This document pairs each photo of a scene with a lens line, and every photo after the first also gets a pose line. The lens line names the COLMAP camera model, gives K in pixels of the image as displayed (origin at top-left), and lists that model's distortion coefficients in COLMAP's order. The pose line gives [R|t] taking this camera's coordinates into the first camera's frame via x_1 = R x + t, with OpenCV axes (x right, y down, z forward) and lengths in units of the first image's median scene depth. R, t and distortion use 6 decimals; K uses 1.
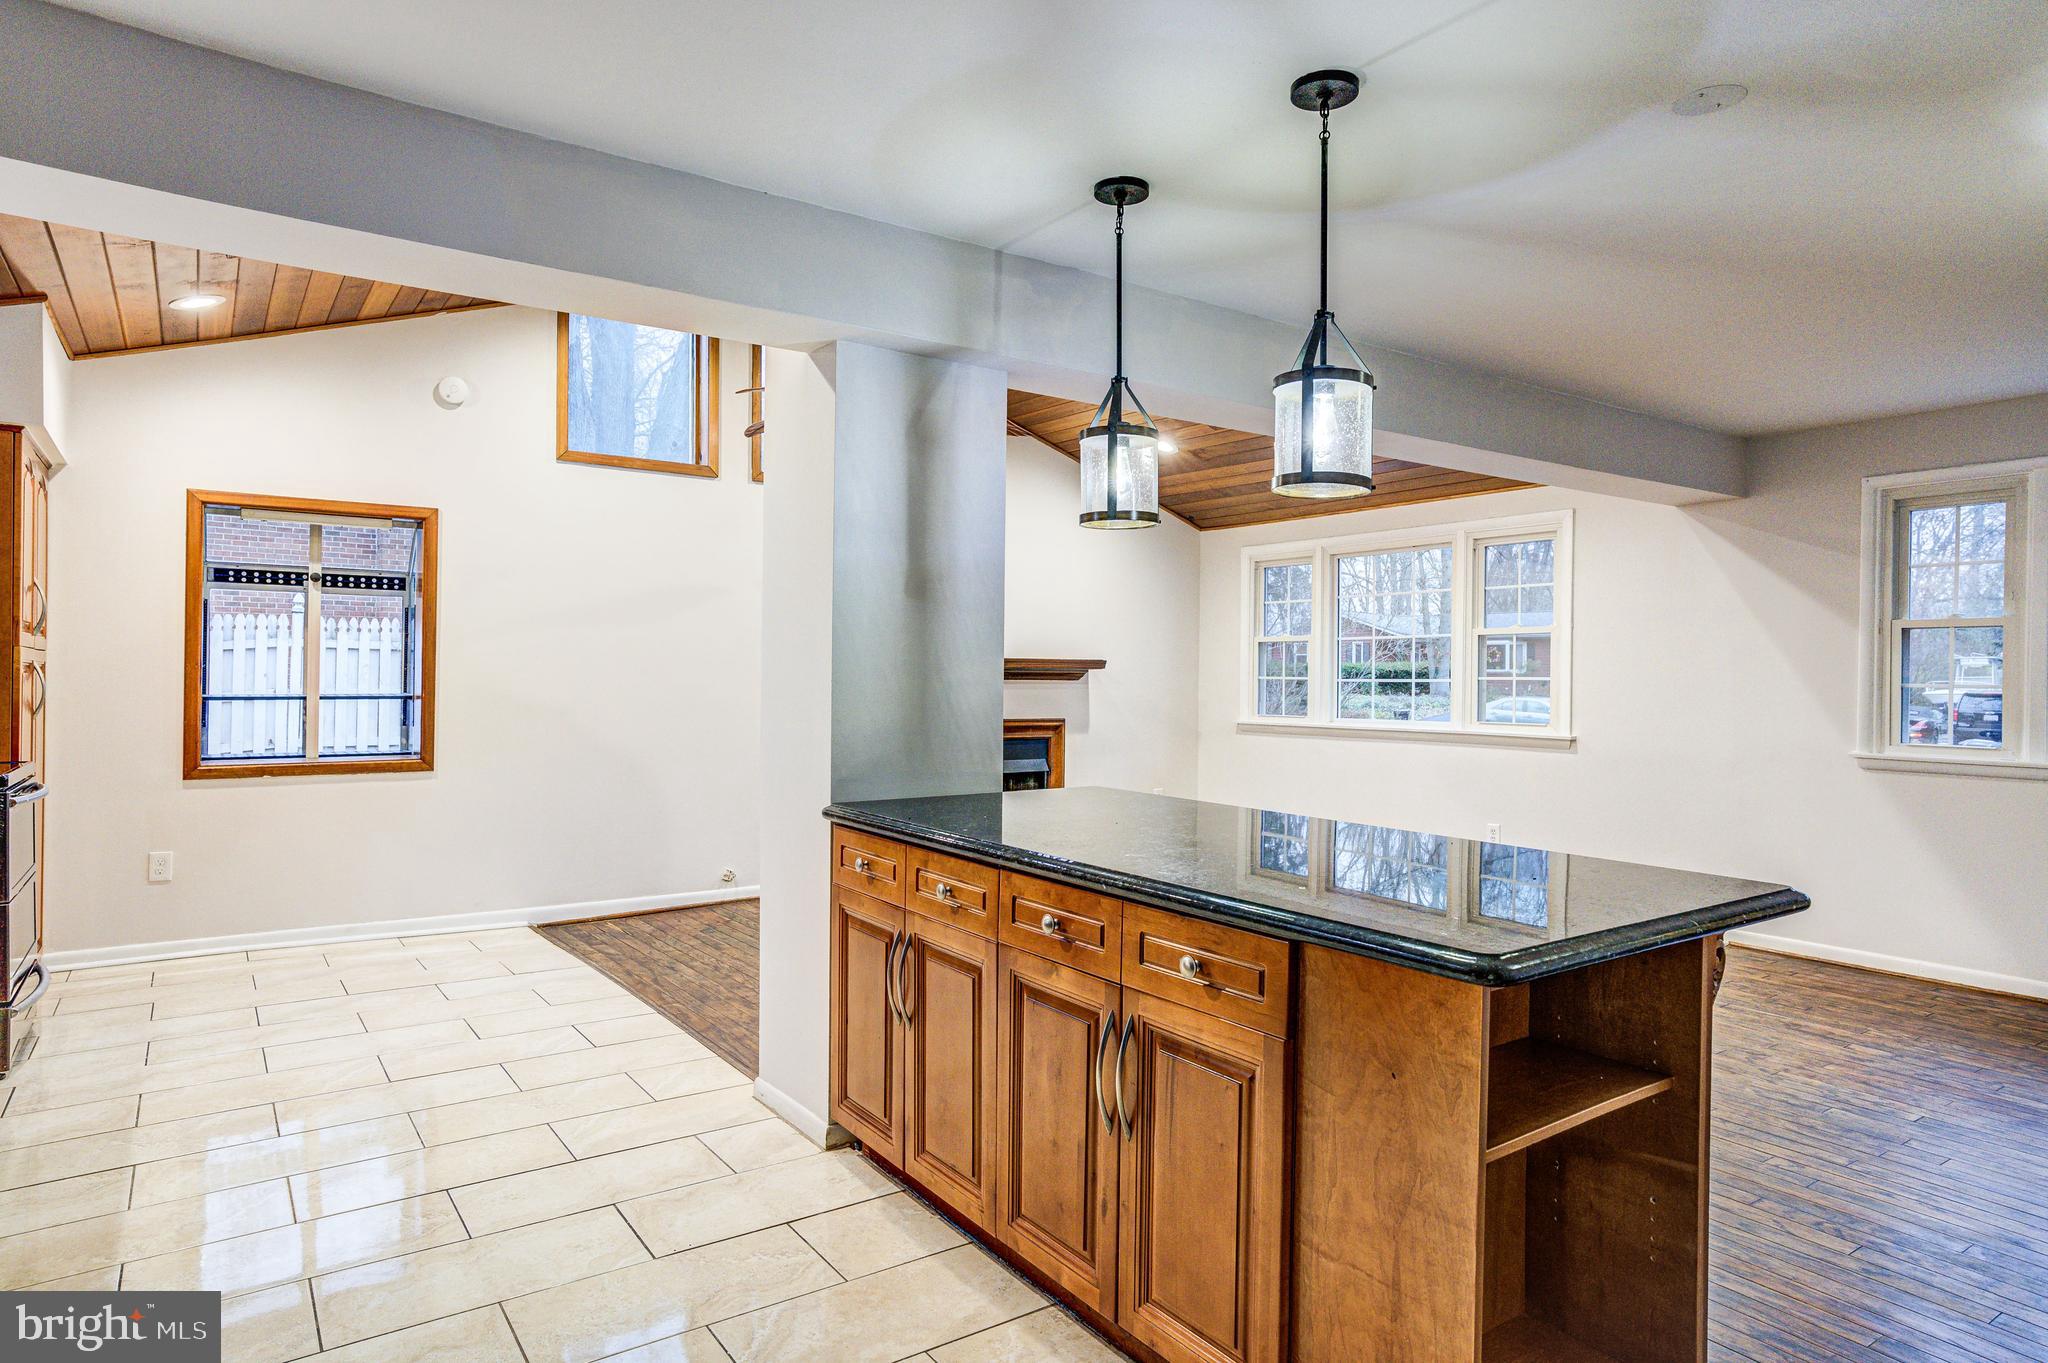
lens RADIAL K [[1192.6, 0, 1019.5], [0, 1192.6, 692.2], [0, 0, 1]] dist [-0.035436, 0.031536]
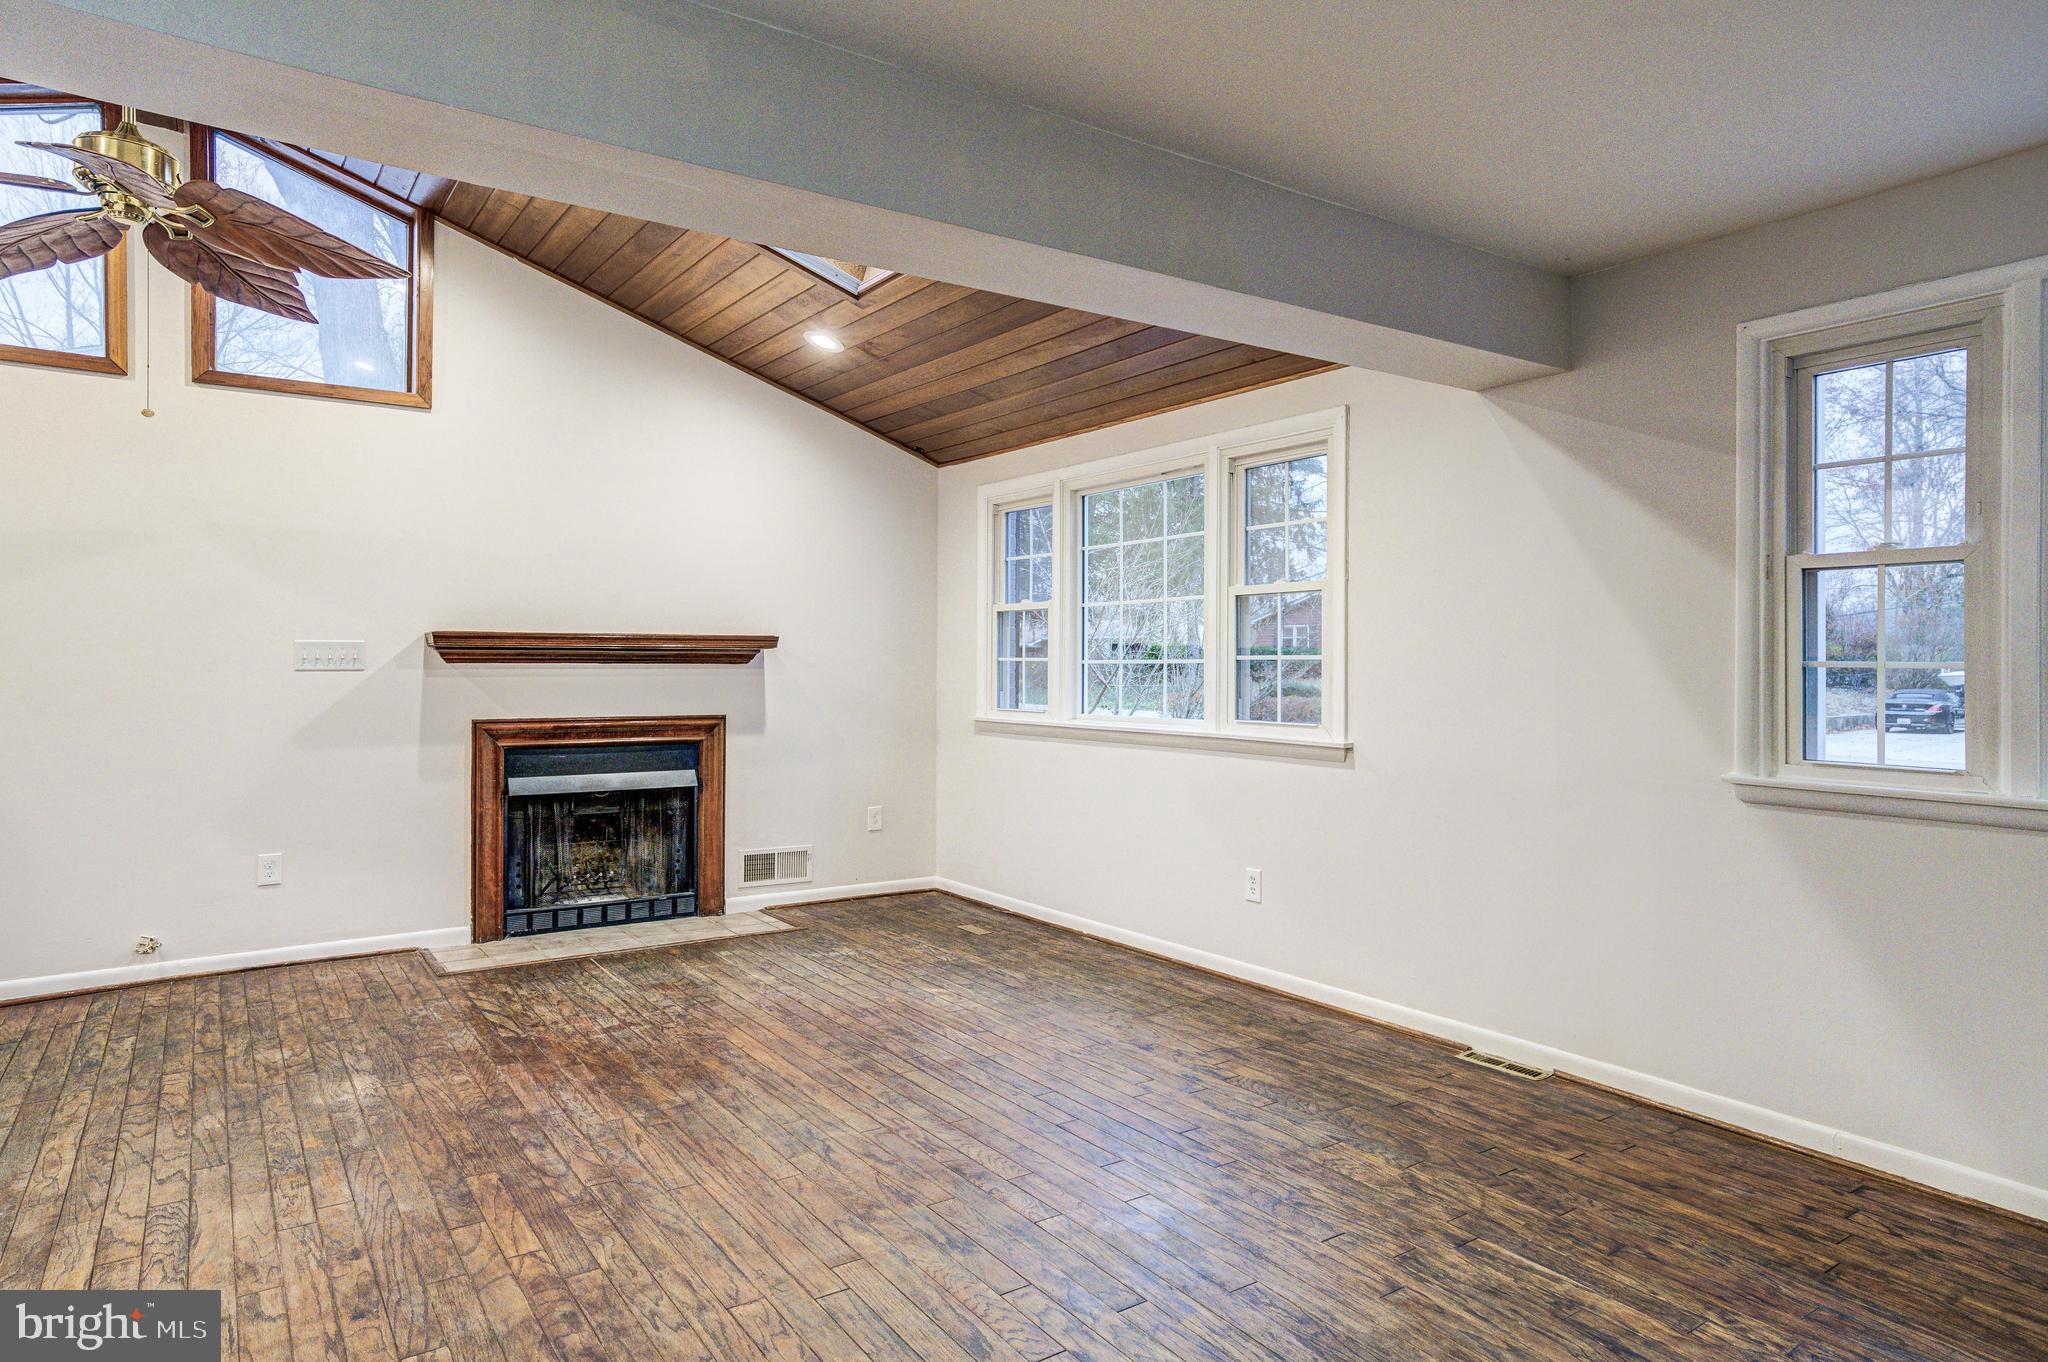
lens RADIAL K [[1192.6, 0, 1029.6], [0, 1192.6, 661.1], [0, 0, 1]] dist [-0.035436, 0.031536]
pose [[0.999938, -0.004622, -0.010162, 0.327873], [0.004482, 0.999895, -0.013790, -0.000565], [0.010225, 0.013744, 0.999853, 0.360598]]
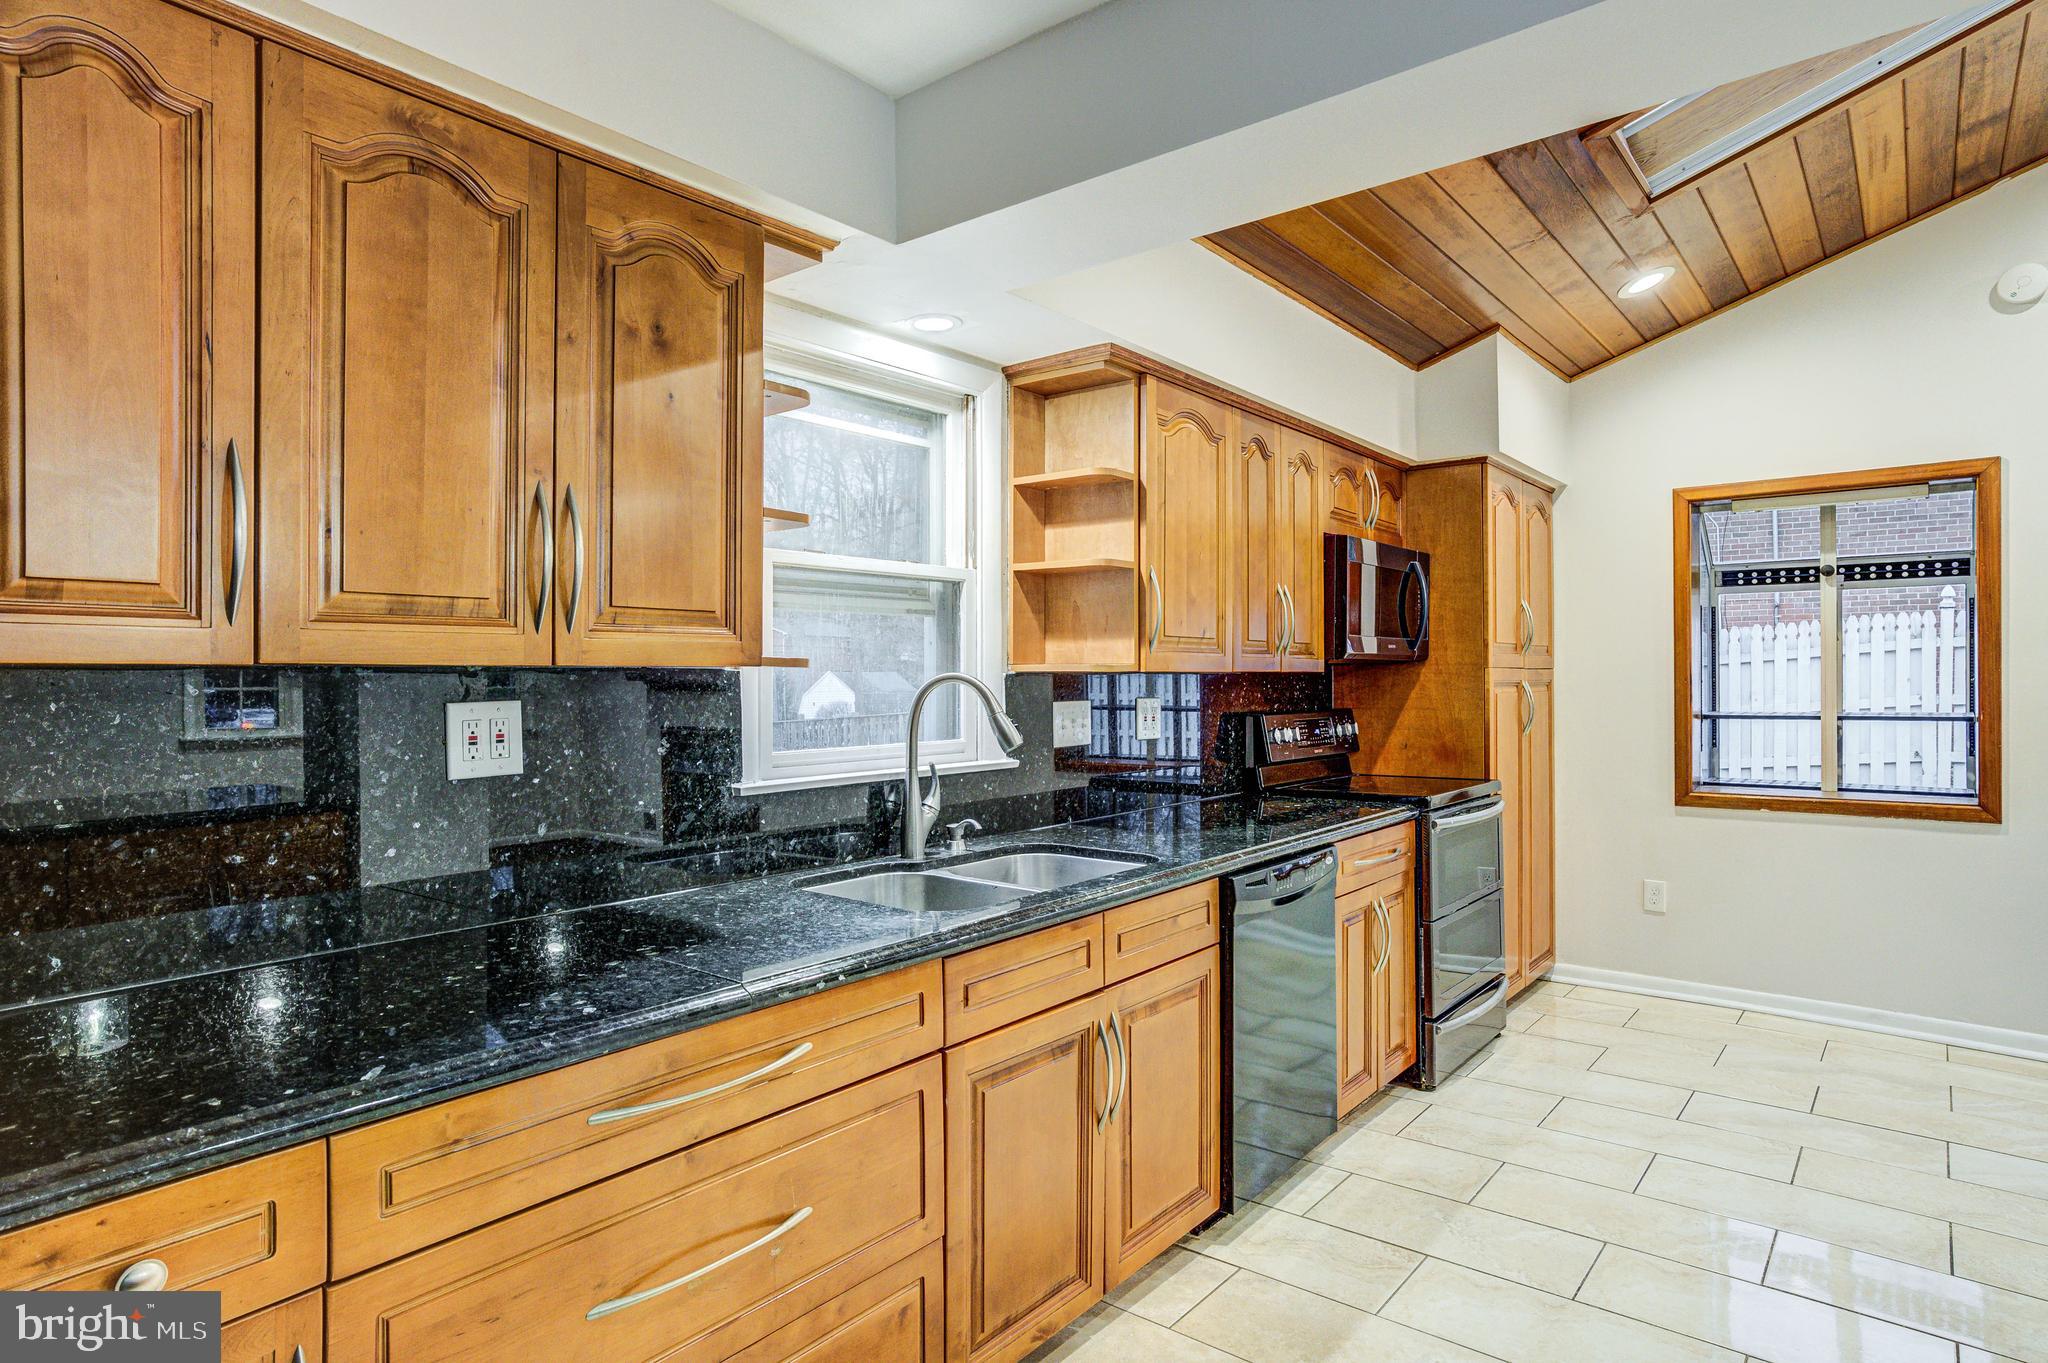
lens RADIAL K [[1145.5, 0, 1039.9], [0, 1145.5, 669.0], [0, 0, 1]] dist [0.001770, 0.005139]
pose [[0.292328, -0.017804, -0.956152, 0.002144], [0.000369, 0.999829, -0.018505, -0.014560], [0.956318, 0.005056, 0.292285, 0.243526]]
